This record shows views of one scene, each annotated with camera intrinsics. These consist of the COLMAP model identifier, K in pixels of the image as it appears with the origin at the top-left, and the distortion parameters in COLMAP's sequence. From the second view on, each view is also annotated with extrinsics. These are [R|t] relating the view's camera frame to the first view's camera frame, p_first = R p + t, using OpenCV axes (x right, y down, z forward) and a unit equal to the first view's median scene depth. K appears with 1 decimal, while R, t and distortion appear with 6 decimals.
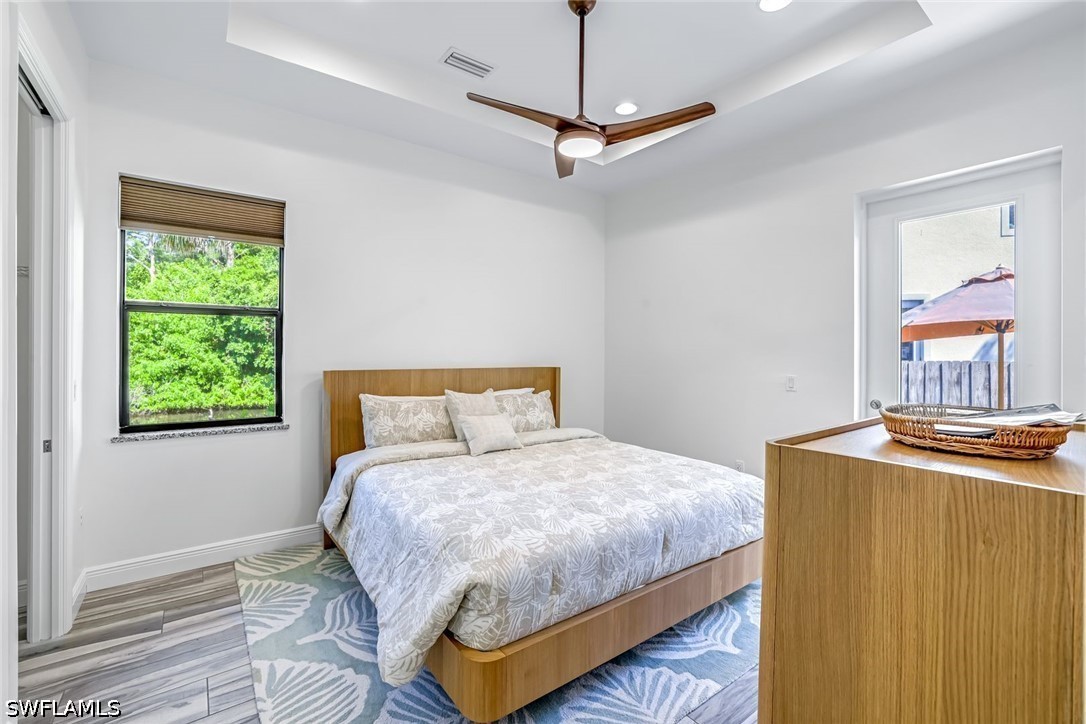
lens RADIAL K [[470.7, 0, 540.9], [0, 470.7, 353.4], [0, 0, 1]] dist [-0.023970, 0.001140]
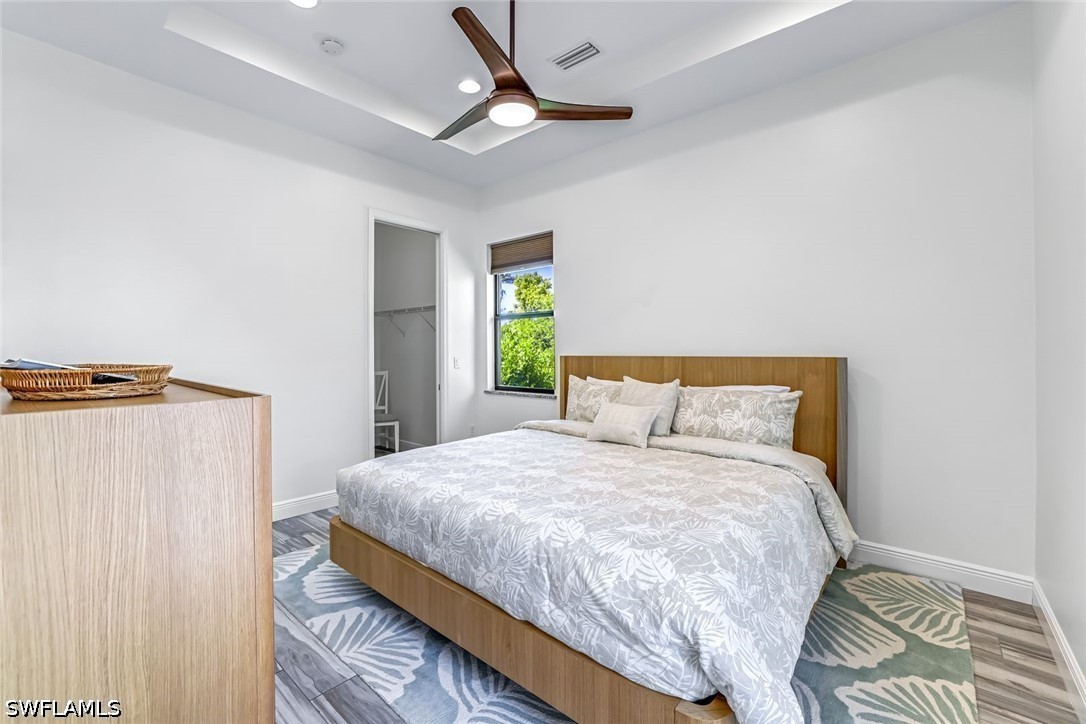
lens RADIAL K [[470.7, 0, 541.9], [0, 470.7, 361.2], [0, 0, 1]] dist [-0.023970, 0.001140]
pose [[0.209486, 0.014890, -0.977698, 0.943045], [-0.007112, 0.999881, 0.013703, 0.044817], [0.977786, 0.004083, 0.209567, 0.800404]]
